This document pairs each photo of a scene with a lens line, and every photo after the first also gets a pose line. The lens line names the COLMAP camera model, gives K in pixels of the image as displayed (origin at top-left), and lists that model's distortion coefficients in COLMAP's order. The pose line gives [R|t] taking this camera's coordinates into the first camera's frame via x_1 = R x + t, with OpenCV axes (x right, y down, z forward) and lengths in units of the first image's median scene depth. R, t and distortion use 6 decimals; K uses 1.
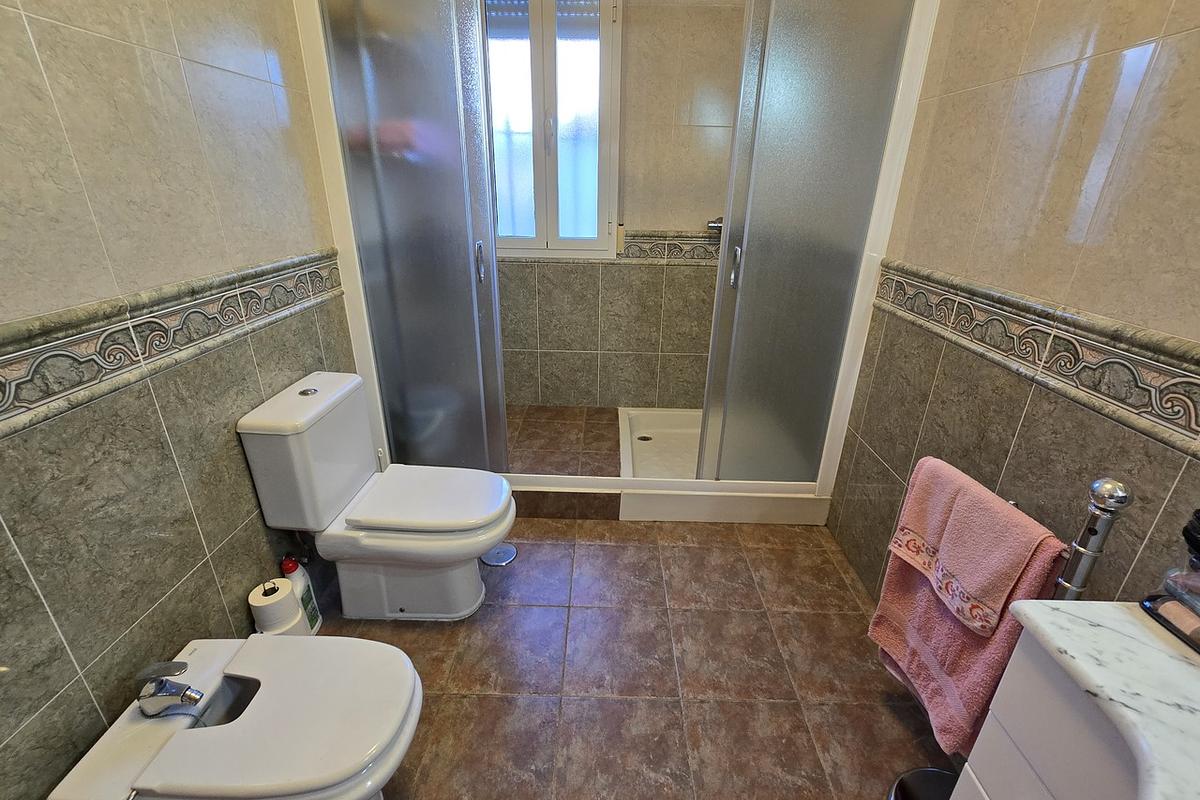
lens RADIAL K [[523.1, 0, 600.1], [0, 523.1, 396.9], [0, 0, 1]] dist [-0.001866, -0.000007]
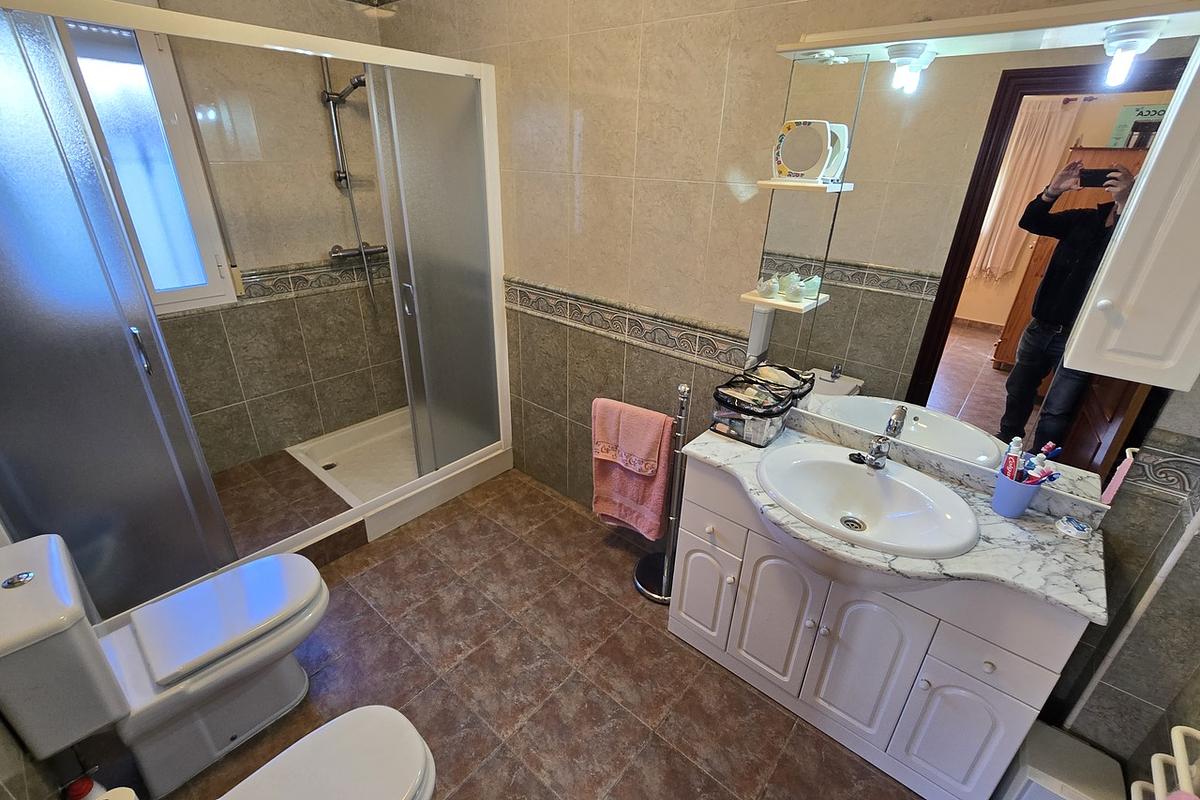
lens RADIAL K [[523.1, 0, 600.1], [0, 523.1, 396.9], [0, 0, 1]] dist [-0.001866, -0.000007]
pose [[0.633397, -0.323489, 0.702967, -0.482374], [0.277851, 0.942924, 0.183558, -0.170281], [-0.722223, 0.079055, 0.687127, -0.168631]]
